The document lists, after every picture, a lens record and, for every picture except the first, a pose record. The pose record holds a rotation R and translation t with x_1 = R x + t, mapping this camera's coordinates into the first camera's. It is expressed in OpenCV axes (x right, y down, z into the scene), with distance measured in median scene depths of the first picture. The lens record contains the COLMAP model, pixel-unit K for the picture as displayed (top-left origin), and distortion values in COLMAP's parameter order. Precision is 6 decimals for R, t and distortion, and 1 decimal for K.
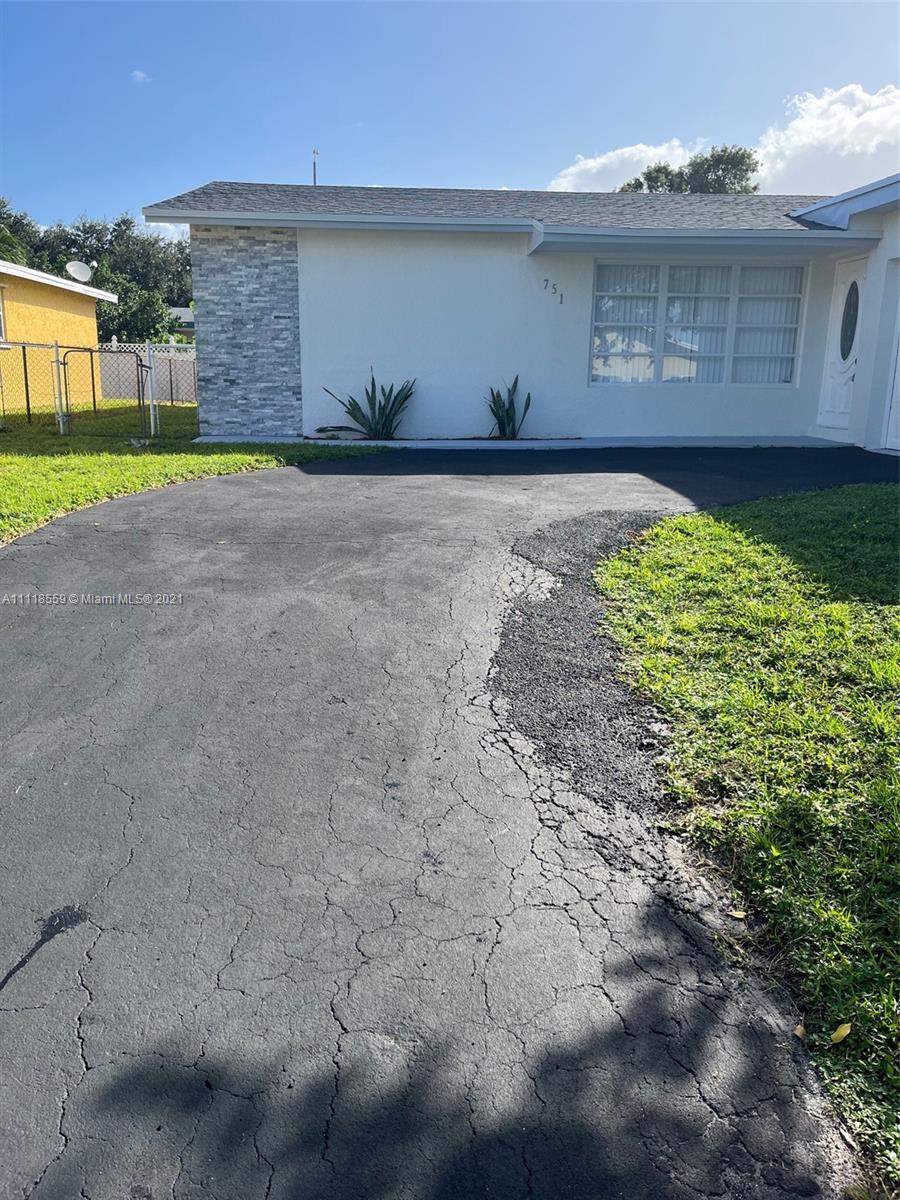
lens RADIAL K [[943.4, 0, 439.7], [0, 943.4, 596.6], [0, 0, 1]] dist [0.050992, -0.003036]
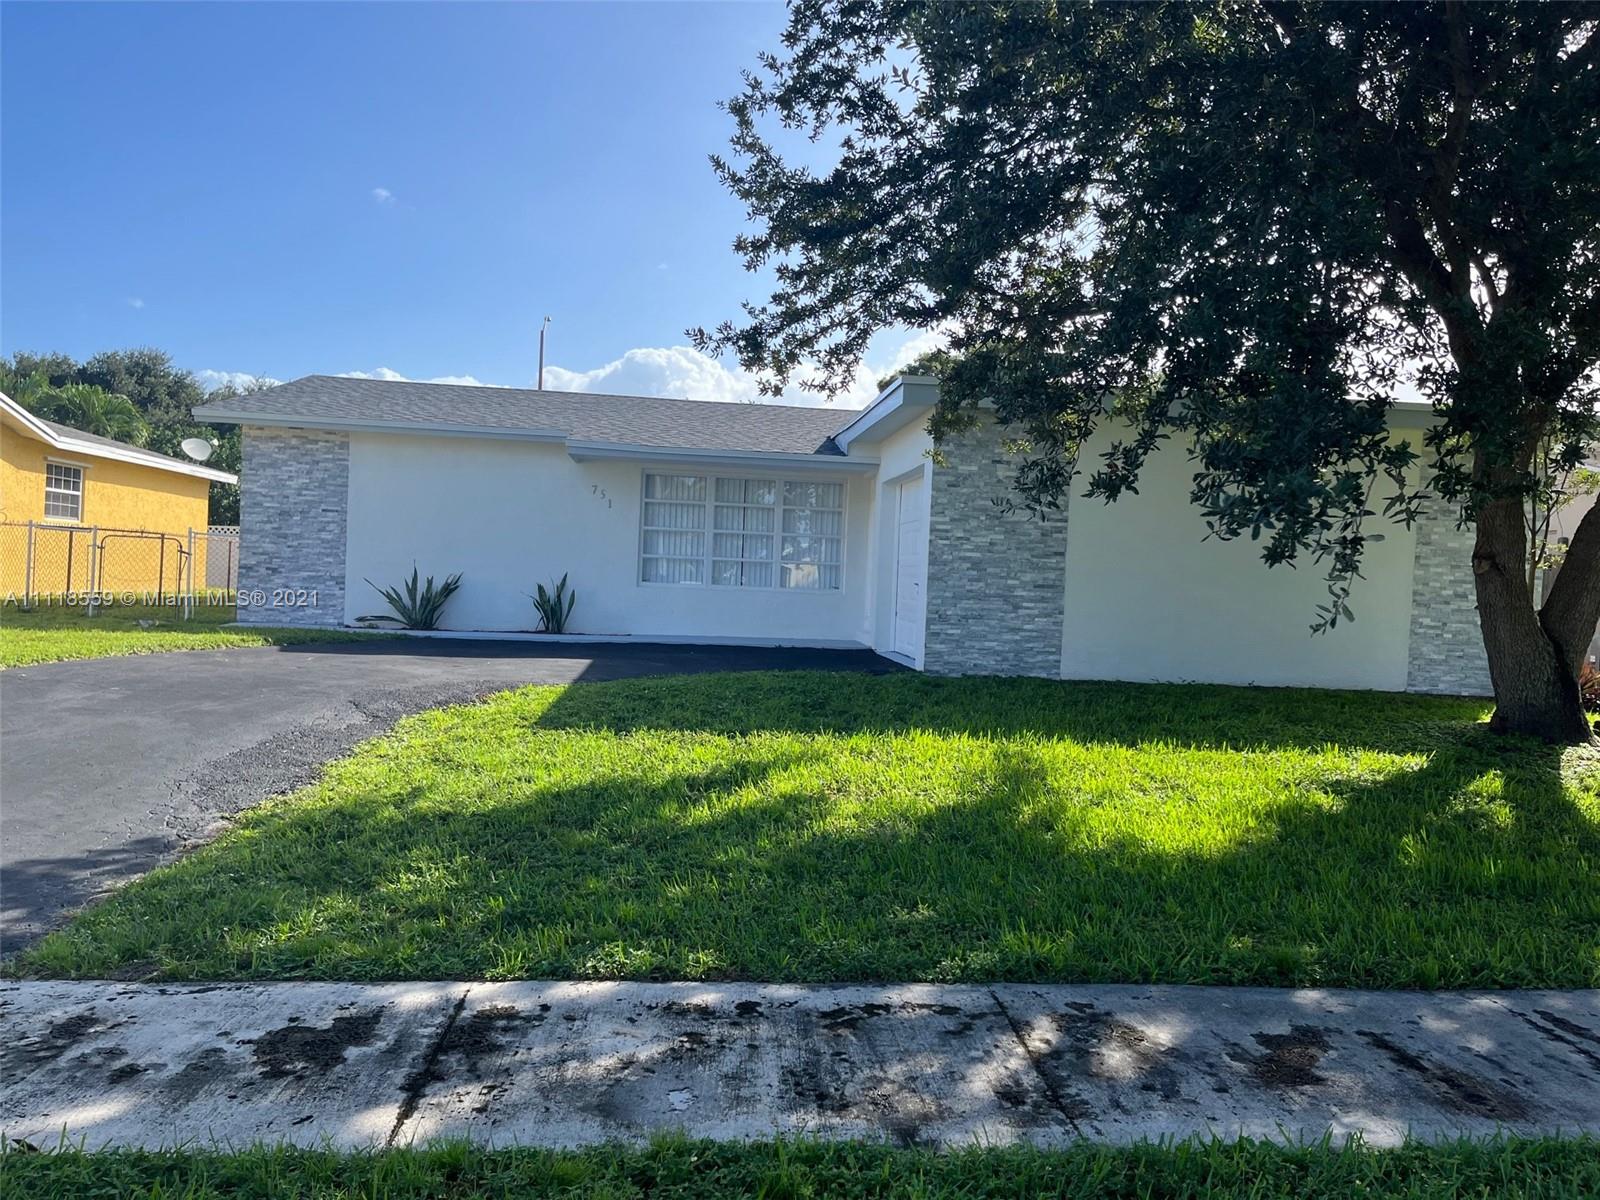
lens RADIAL K [[1257.8, 0, 810.6], [0, 1257.8, 609.3], [0, 0, 1]] dist [0.050992, -0.003036]
pose [[0.998095, 0.029865, 0.053988, 0.279144], [-0.018231, 0.978723, -0.204375, 0.079709], [-0.058943, 0.203002, 0.977403, -0.344131]]
